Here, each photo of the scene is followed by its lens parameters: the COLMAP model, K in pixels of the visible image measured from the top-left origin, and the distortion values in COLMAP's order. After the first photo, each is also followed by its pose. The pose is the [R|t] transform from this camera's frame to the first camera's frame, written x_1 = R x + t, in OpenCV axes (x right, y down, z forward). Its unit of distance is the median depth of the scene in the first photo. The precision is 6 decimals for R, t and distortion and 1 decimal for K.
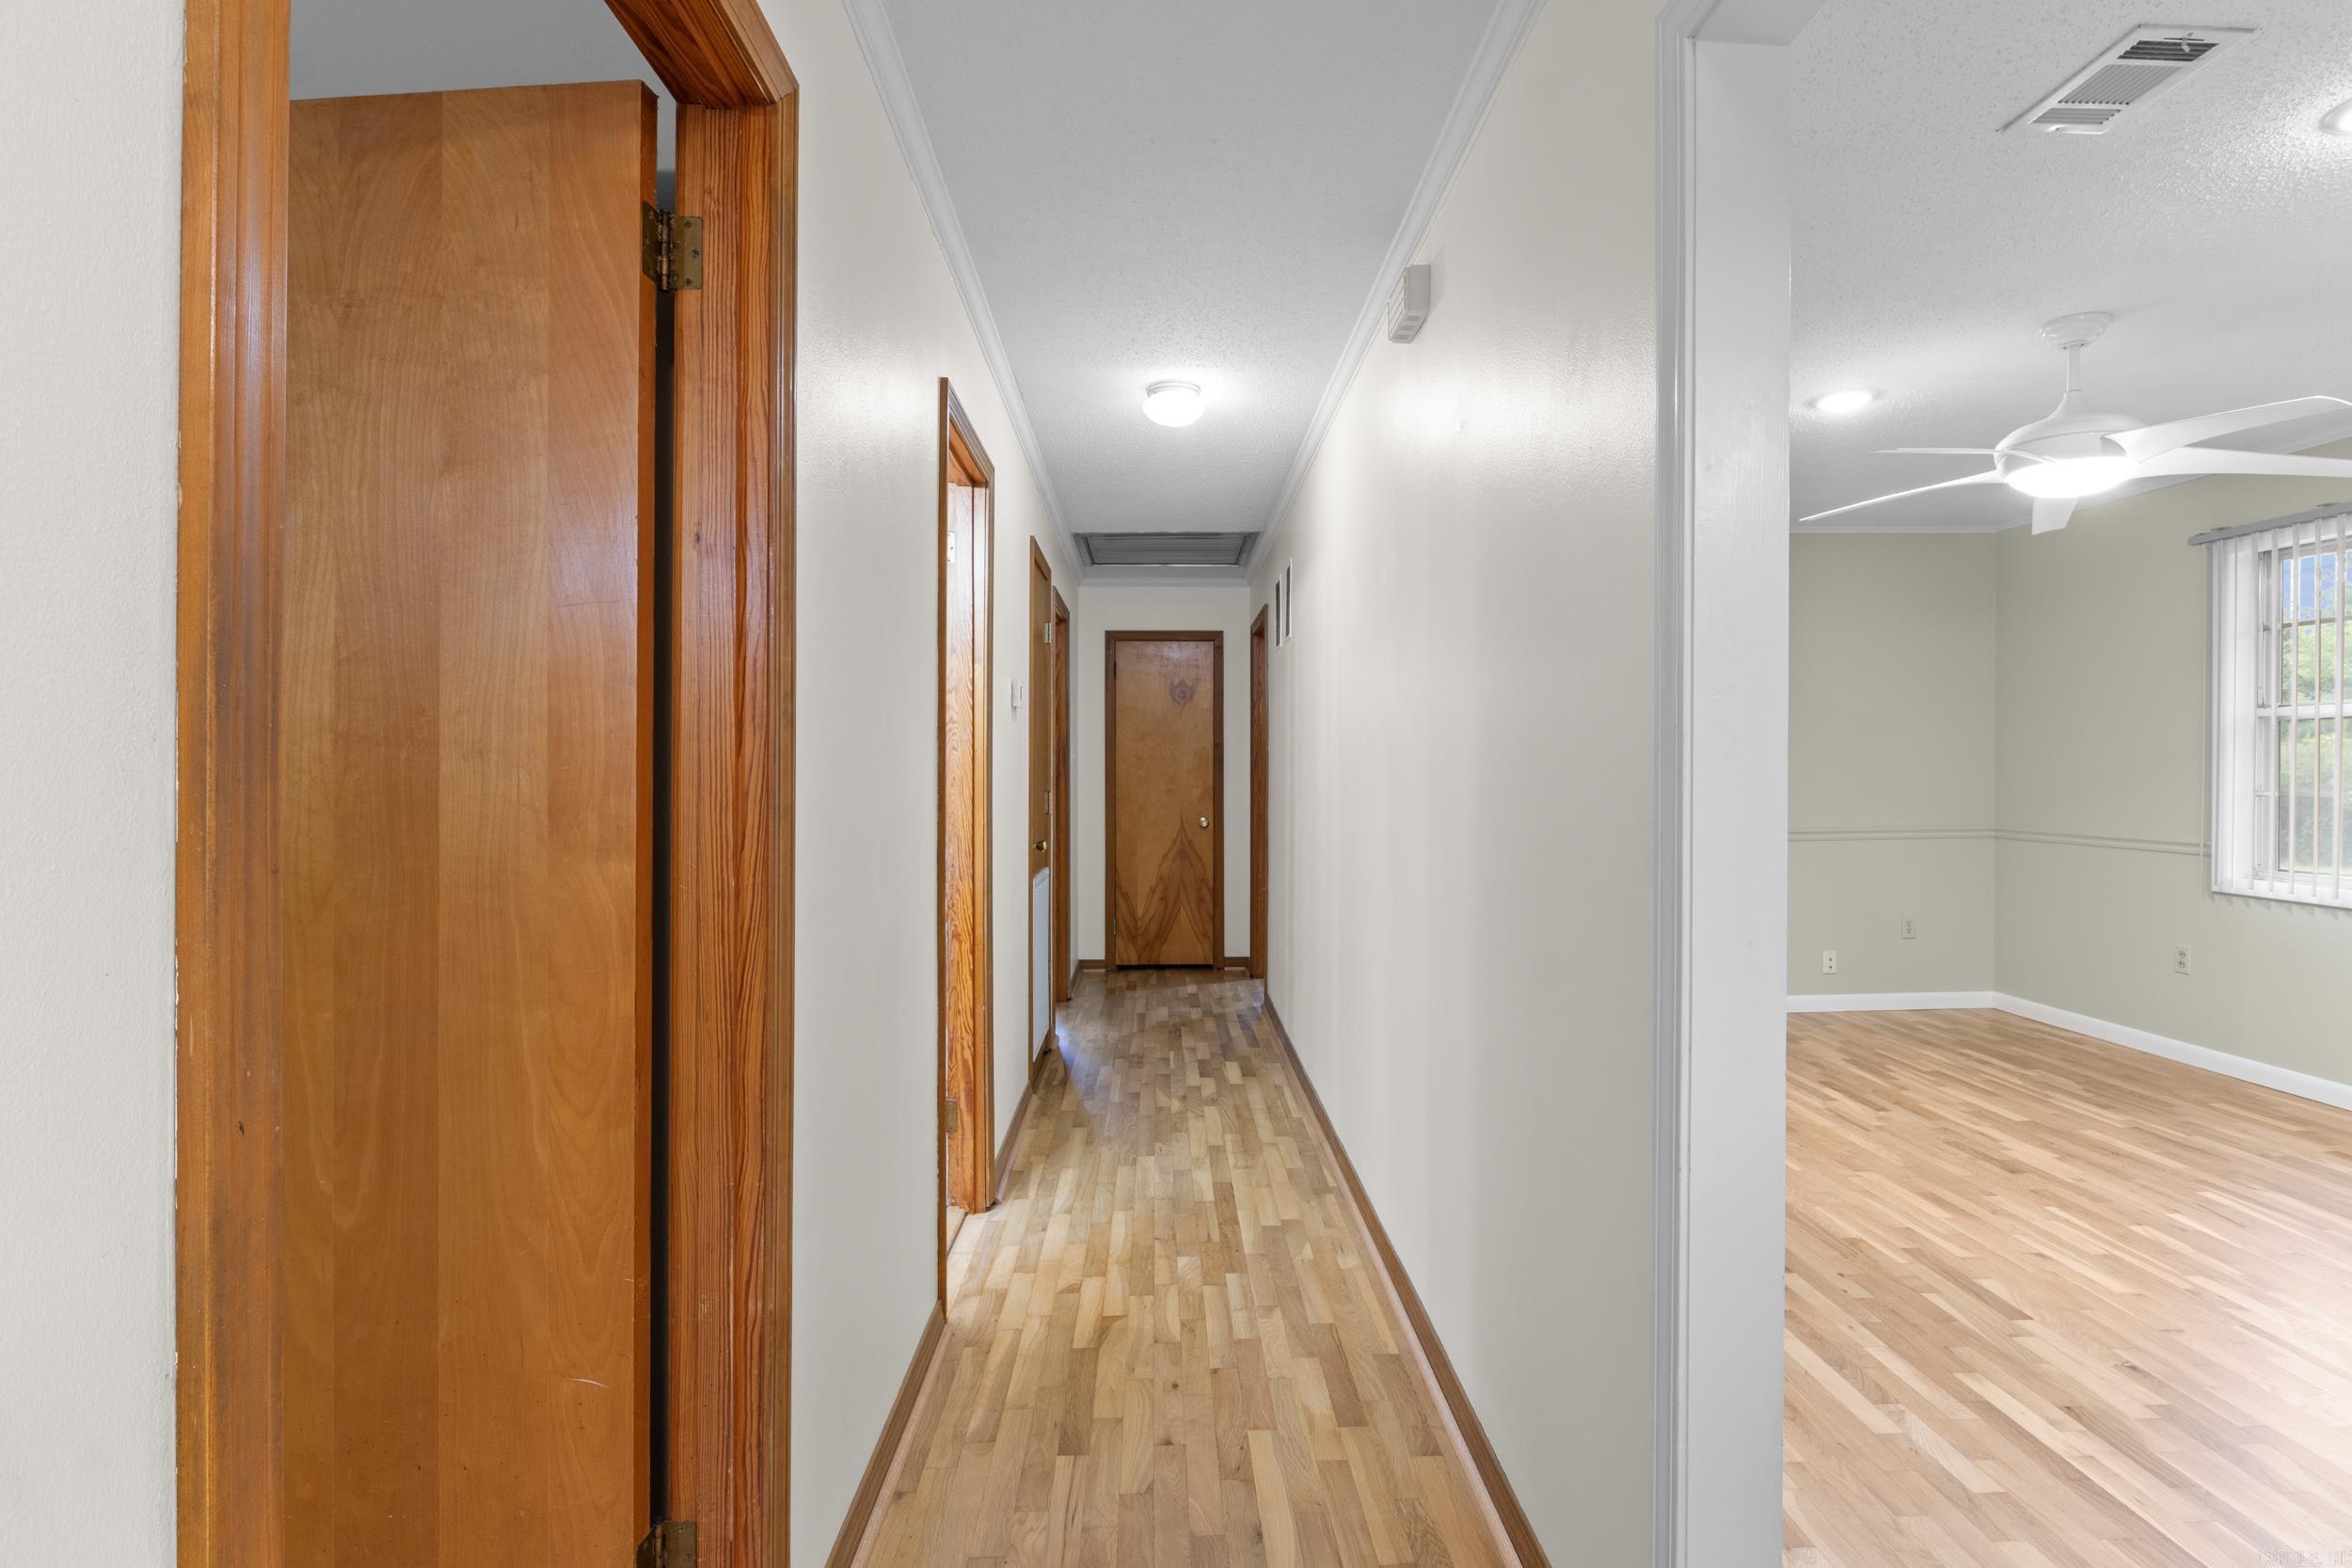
lens RADIAL K [[1126.3, 0, 1183.3], [0, 1126.3, 765.6], [0, 0, 1]] dist [-0.014883, 0.000505]
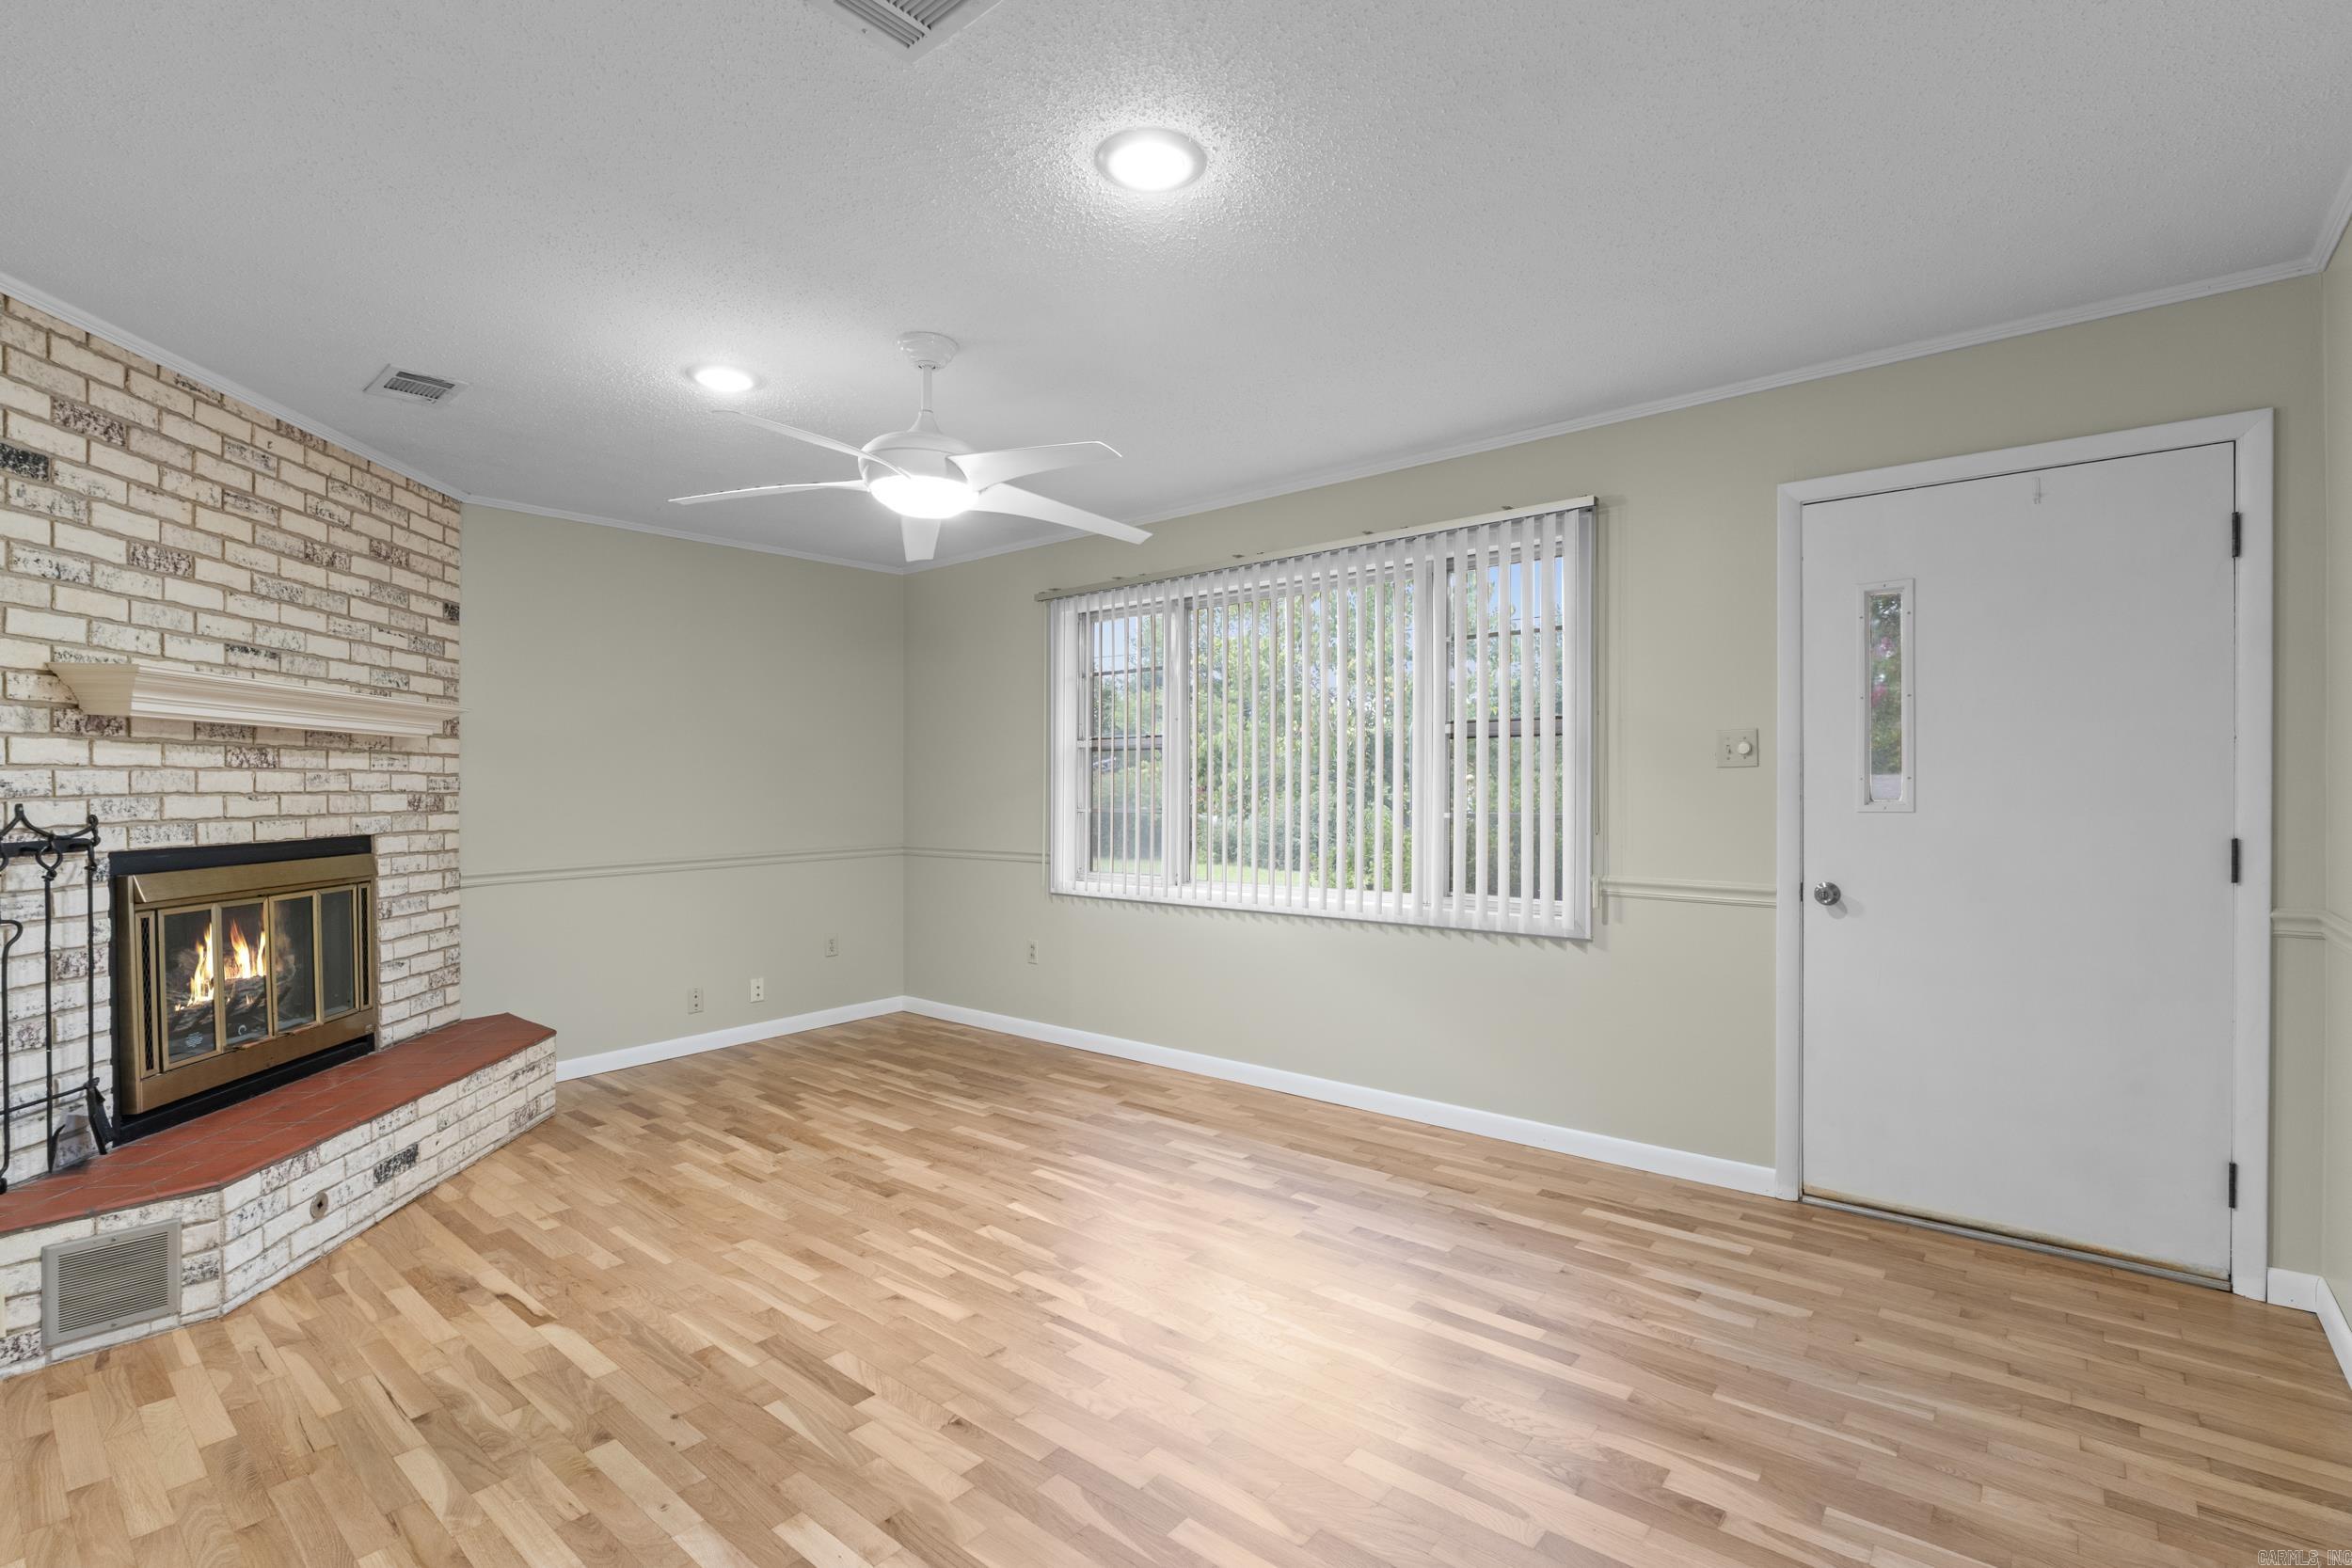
lens RADIAL K [[1068.8, 0, 1192.1], [0, 1068.8, 781.6], [0, 0, 1]] dist [-0.009876, -0.000990]
pose [[0.655523, 0.003626, 0.755166, 0.198059], [0.003344, 0.999965, -0.007705, 0.003520], [-0.755168, 0.007576, 0.655488, 0.165998]]
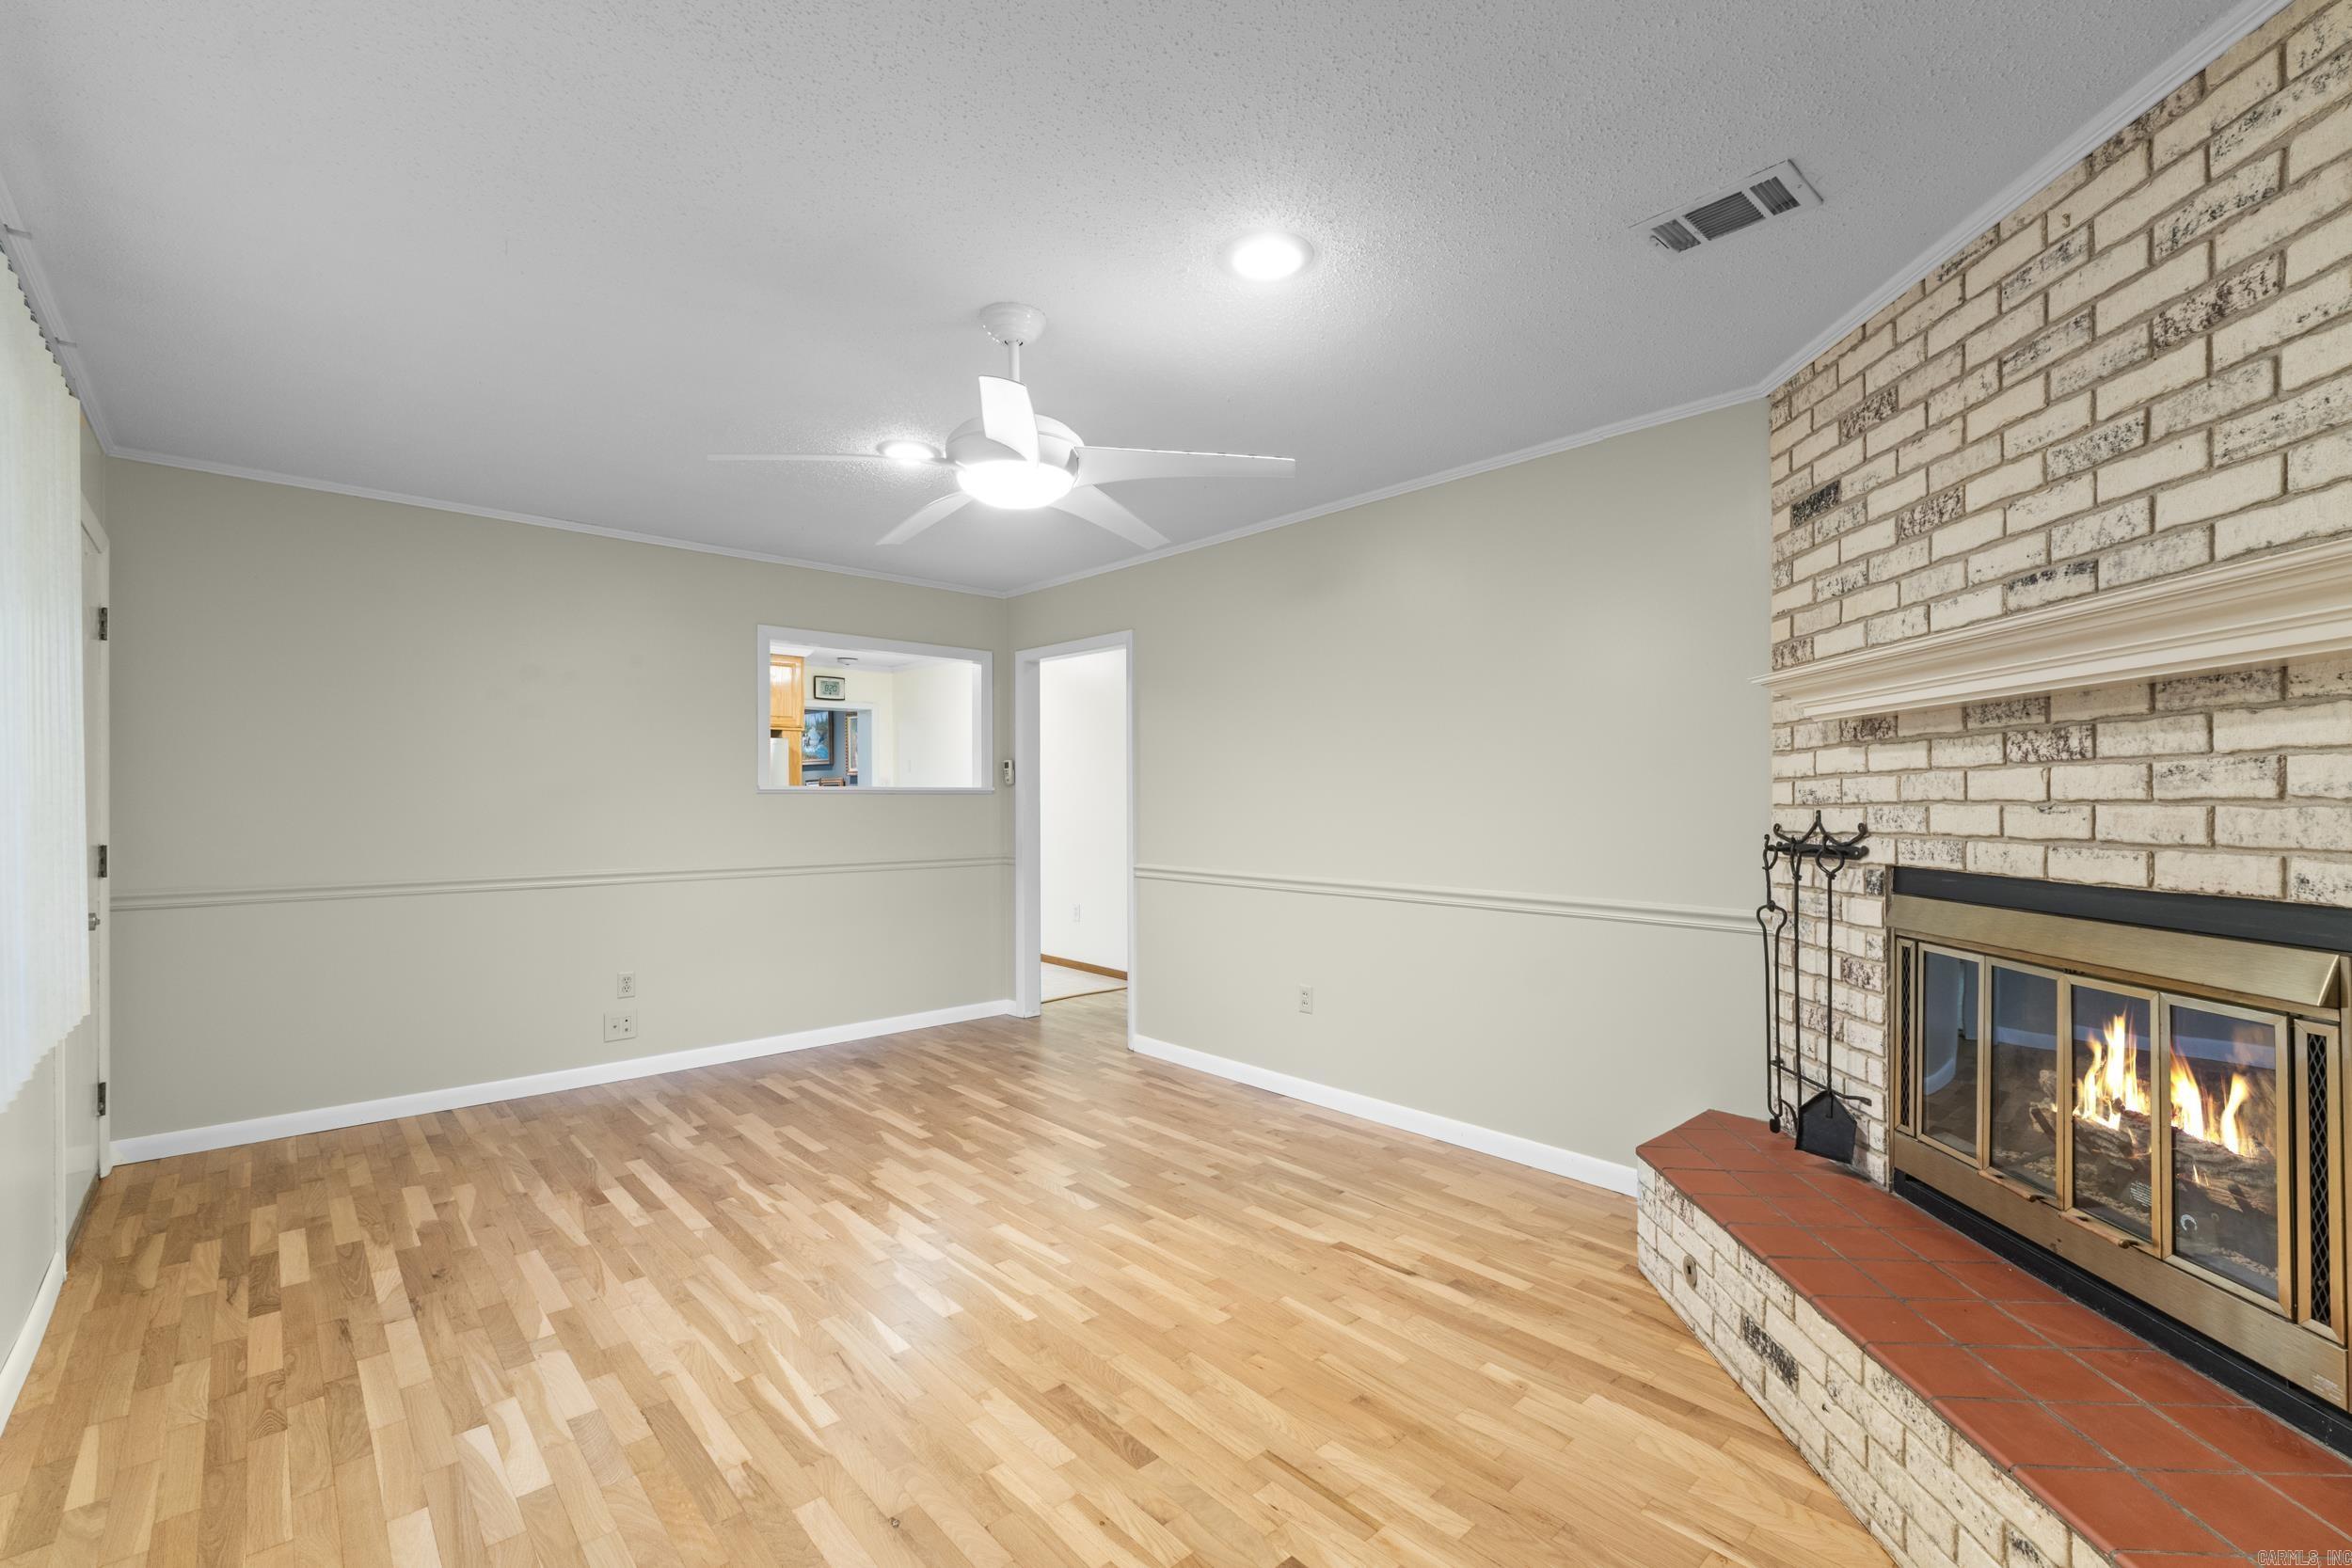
lens RADIAL K [[1002.7, 0, 1166.9], [0, 1002.7, 789.2], [0, 0, 1]] dist [0.007305, -0.000286]
pose [[-0.762728, -0.005199, -0.646698, 1.076031], [0.003367, 0.999922, -0.012010, 0.002099], [0.646710, -0.011338, -0.762651, 1.487179]]
